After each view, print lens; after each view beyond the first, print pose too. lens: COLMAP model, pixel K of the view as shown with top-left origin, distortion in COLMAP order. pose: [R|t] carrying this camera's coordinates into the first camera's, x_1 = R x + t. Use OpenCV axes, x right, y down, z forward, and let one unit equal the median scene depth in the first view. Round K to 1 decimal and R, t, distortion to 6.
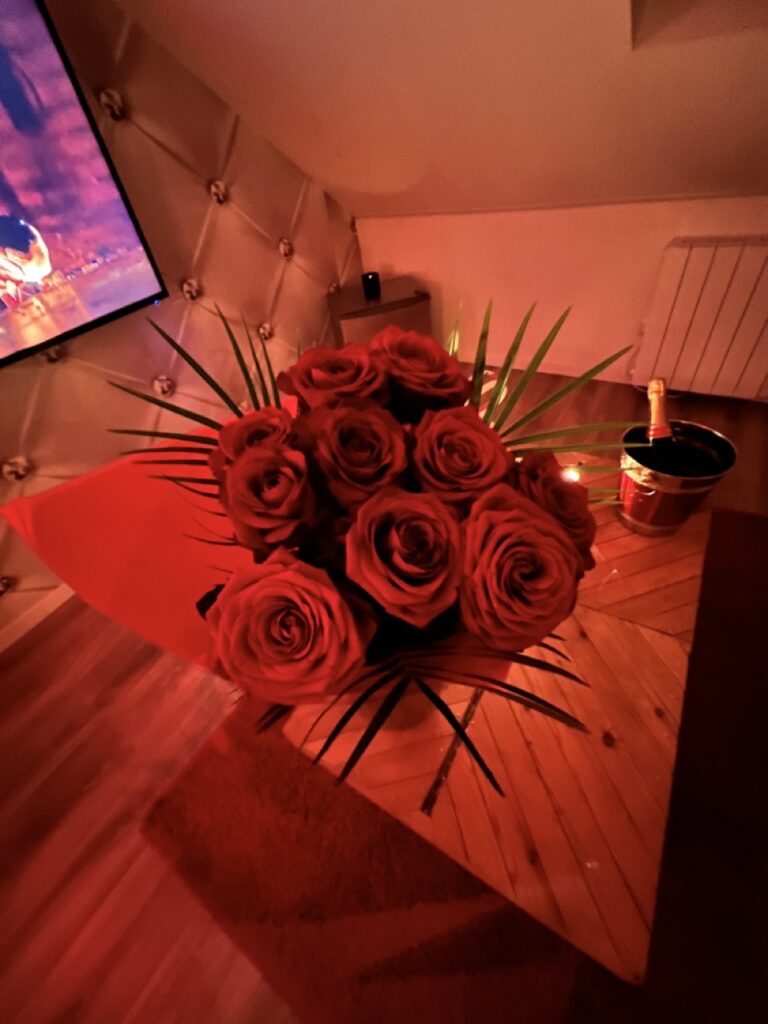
lens RADIAL K [[414.6, 0, 384.0], [0, 414.6, 512.0], [0, 0, 1]] dist [-0.000351, -0.000032]
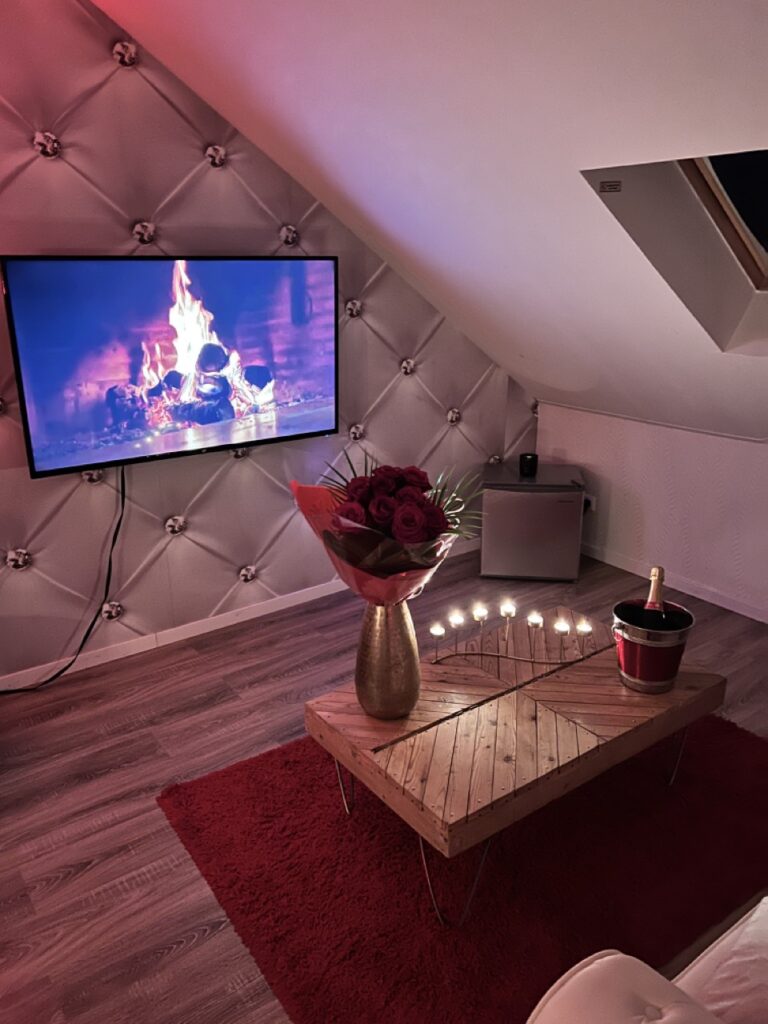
lens RADIAL K [[760.5, 0, 384.0], [0, 760.5, 512.0], [0, 0, 1]] dist [0.000878, 0.000144]
pose [[0.917449, 0.240422, -0.316993, 0.389703], [-0.348757, 0.869417, -0.349976, 0.439029], [0.191457, 0.431639, 0.881494, -0.890927]]
